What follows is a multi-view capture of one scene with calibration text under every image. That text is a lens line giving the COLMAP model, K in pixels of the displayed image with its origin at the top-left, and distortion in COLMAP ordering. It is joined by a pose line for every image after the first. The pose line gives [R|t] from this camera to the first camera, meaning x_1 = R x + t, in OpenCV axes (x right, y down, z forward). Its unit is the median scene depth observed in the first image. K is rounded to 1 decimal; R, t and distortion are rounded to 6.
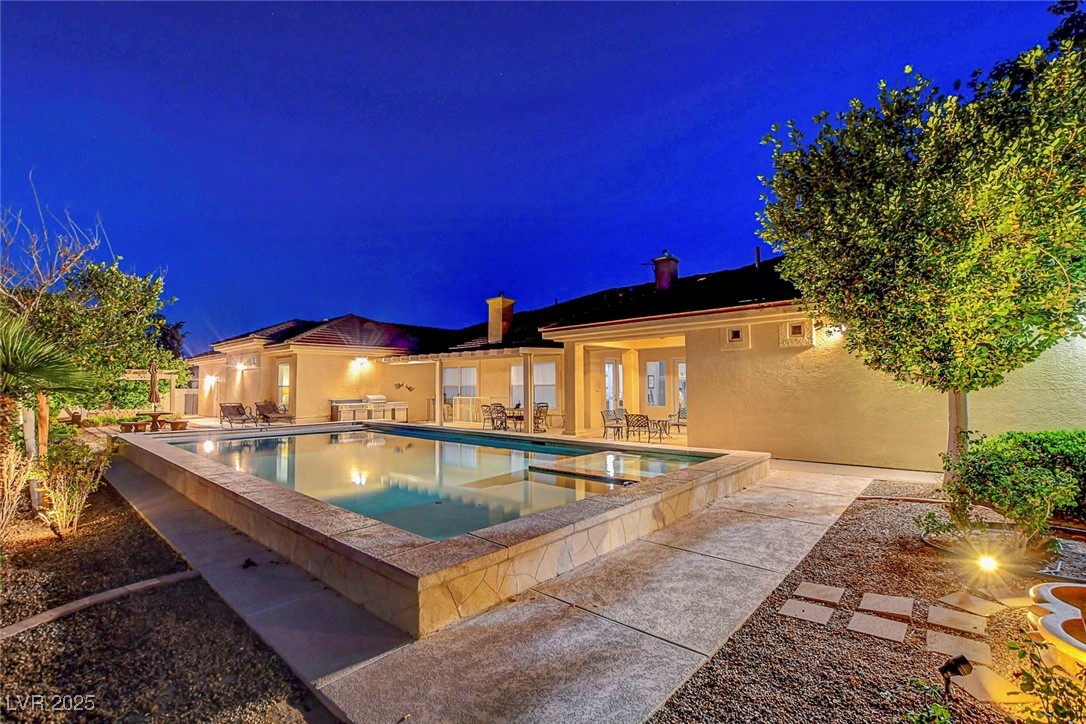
lens RADIAL K [[480.4, 0, 543.0], [0, 480.4, 362.0], [0, 0, 1]] dist [-0.034129, -0.000326]
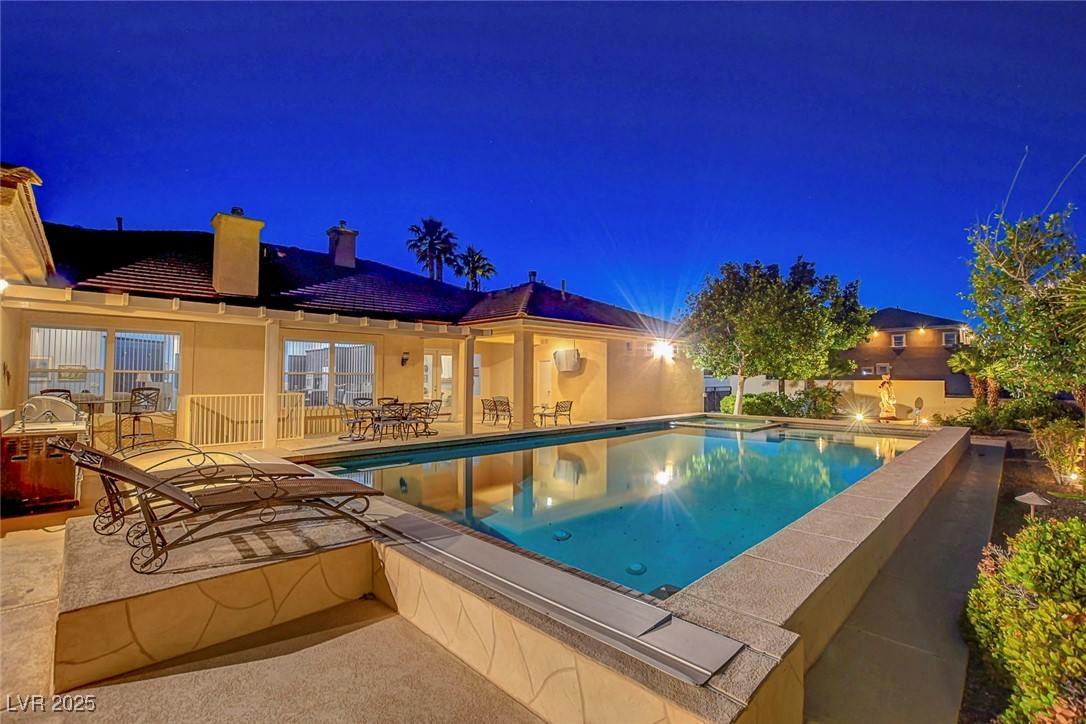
lens RADIAL K [[480.4, 0, 543.0], [0, 480.4, 362.0], [0, 0, 1]] dist [-0.034129, -0.000326]
pose [[0.066887, 0.041227, 0.996909, -0.704104], [-0.053838, 0.997840, -0.037653, 0.042476], [-0.996307, -0.051153, 0.068962, 0.691669]]
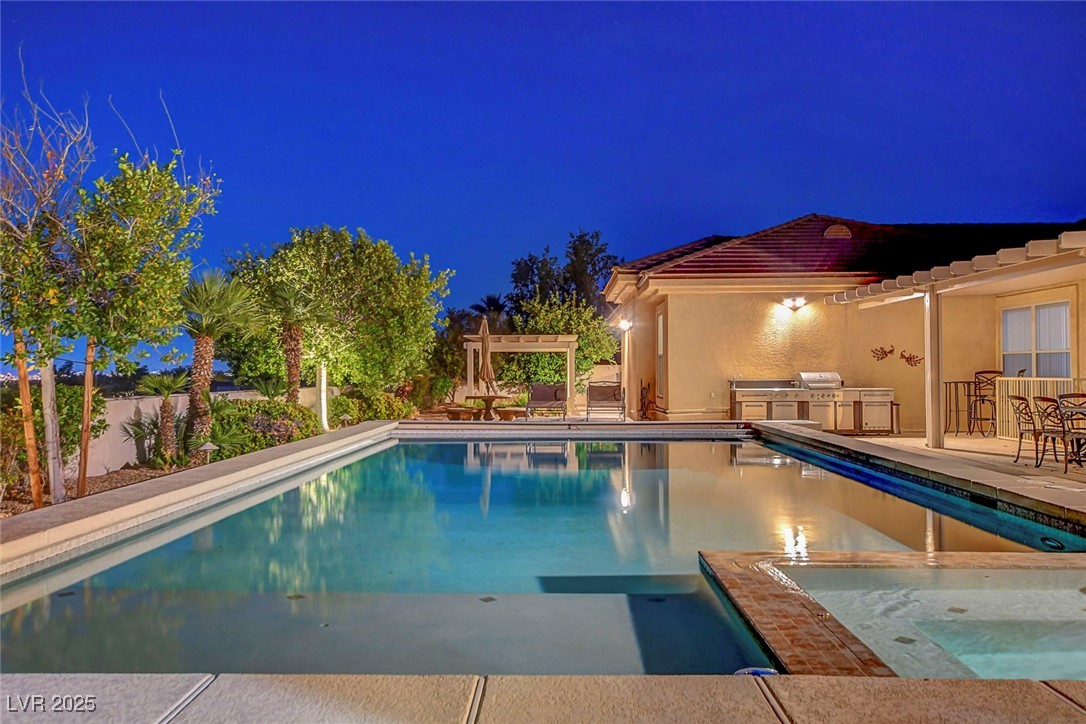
lens RADIAL K [[883.1, 0, 543.0], [0, 883.1, 362.0], [0, 0, 1]] dist [0.000620, 0.000920]
pose [[0.645376, -0.002534, -0.763861, 0.165936], [0.035560, 0.999010, 0.026730, 0.027419], [0.763037, -0.044414, 0.644827, 0.230197]]
